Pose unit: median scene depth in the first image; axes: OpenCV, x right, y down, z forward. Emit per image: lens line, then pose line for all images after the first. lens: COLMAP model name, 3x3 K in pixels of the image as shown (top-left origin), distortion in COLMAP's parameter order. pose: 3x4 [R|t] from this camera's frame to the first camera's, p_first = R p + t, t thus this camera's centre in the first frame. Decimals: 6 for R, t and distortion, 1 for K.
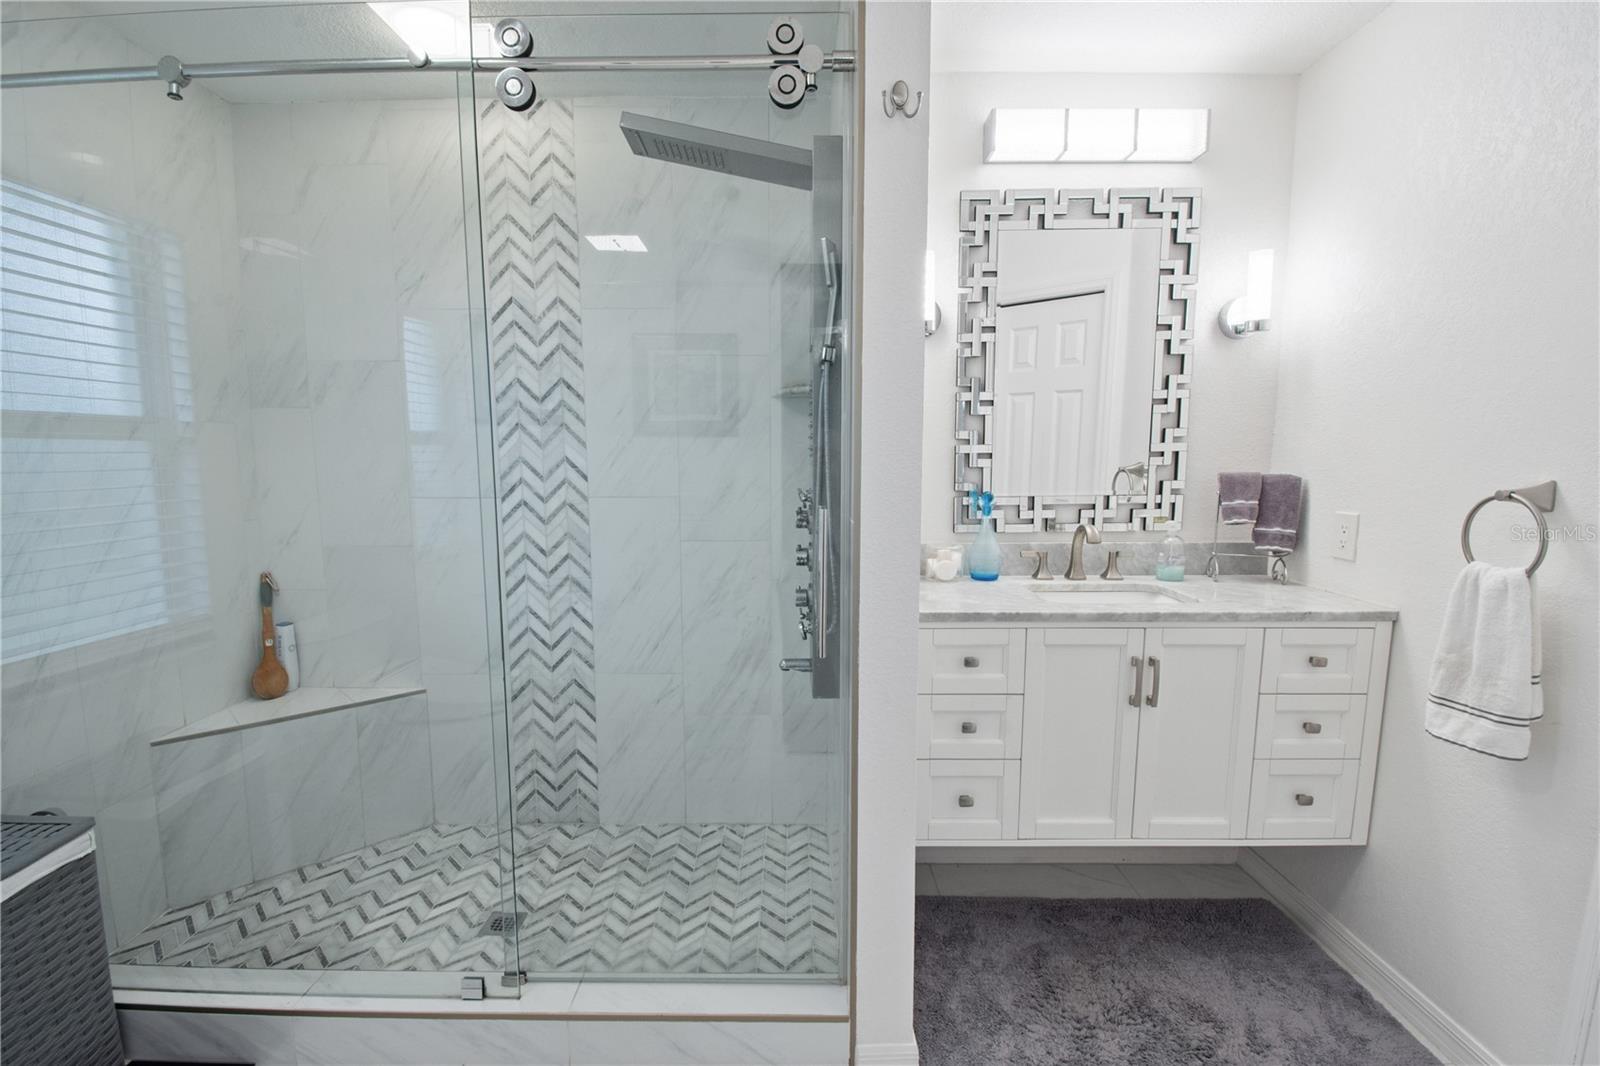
lens RADIAL K [[716.1, 0, 774.3], [0, 716.1, 547.4], [0, 0, 1]] dist [0.008032, -0.014967]
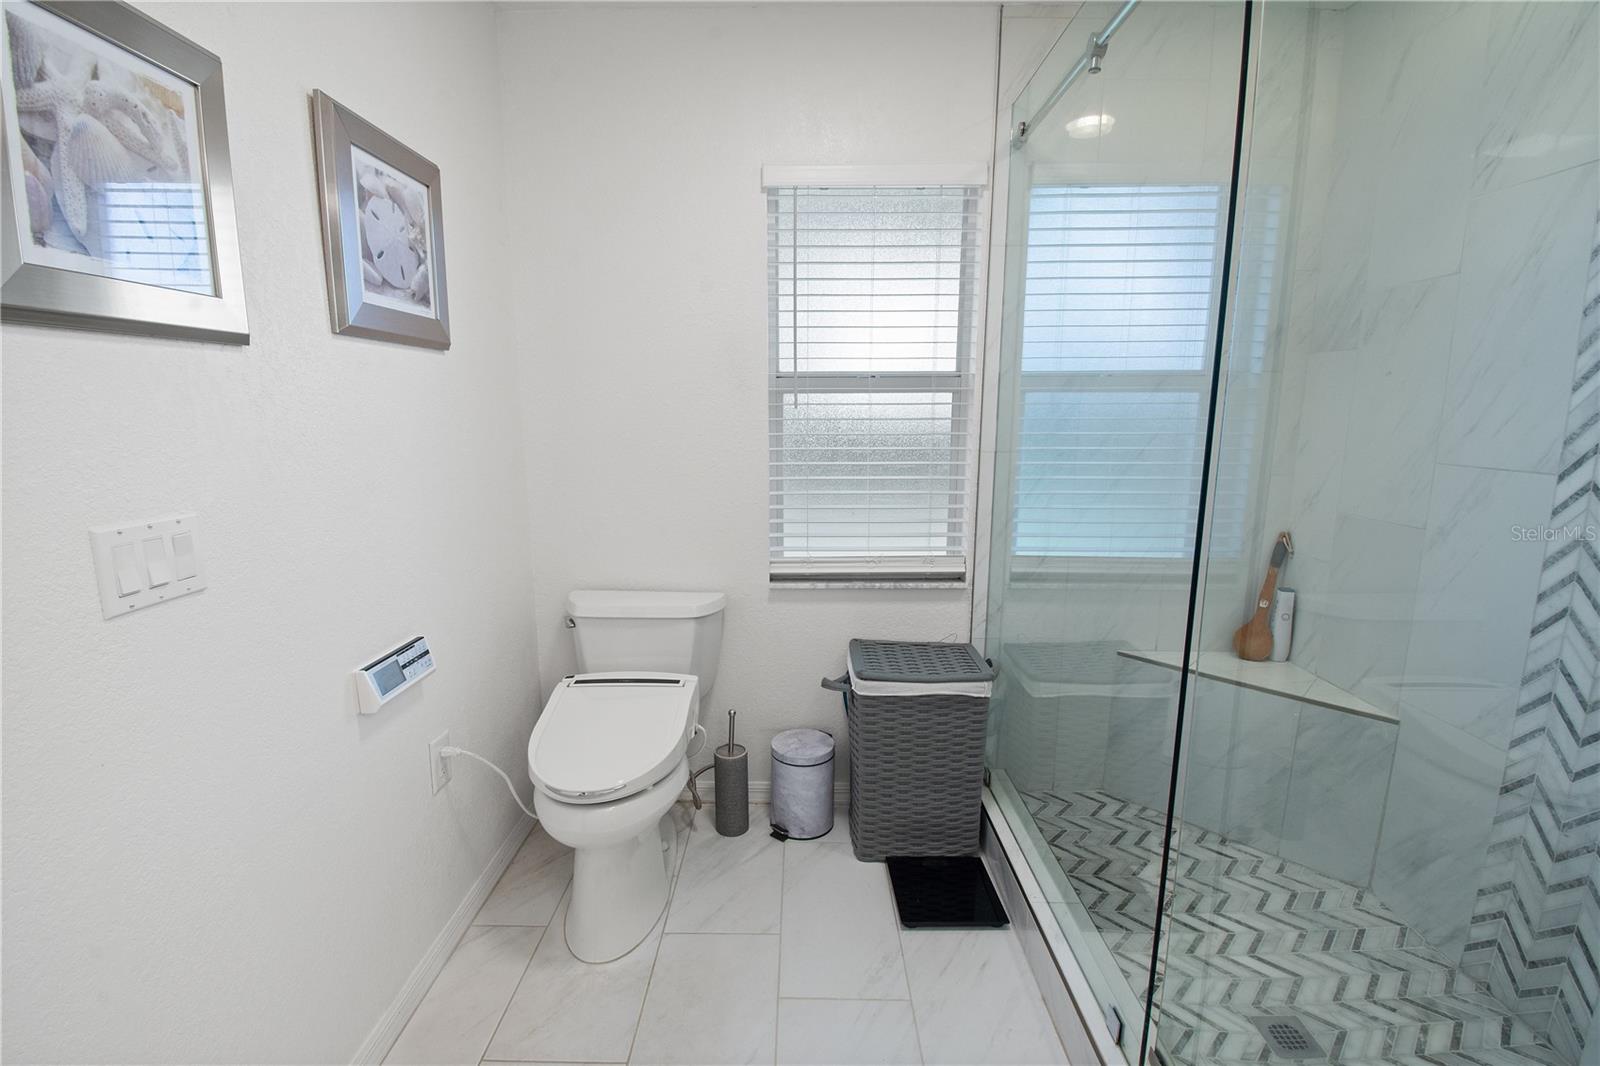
lens RADIAL K [[716.1, 0, 800.6], [0, 716.1, 545.6], [0, 0, 1]] dist [0.008032, -0.014967]
pose [[0.029481, 0.186006, -0.982106, 0.216132], [-0.126962, 0.975272, 0.180901, -0.040177], [0.991469, 0.119357, 0.052368, 0.353823]]
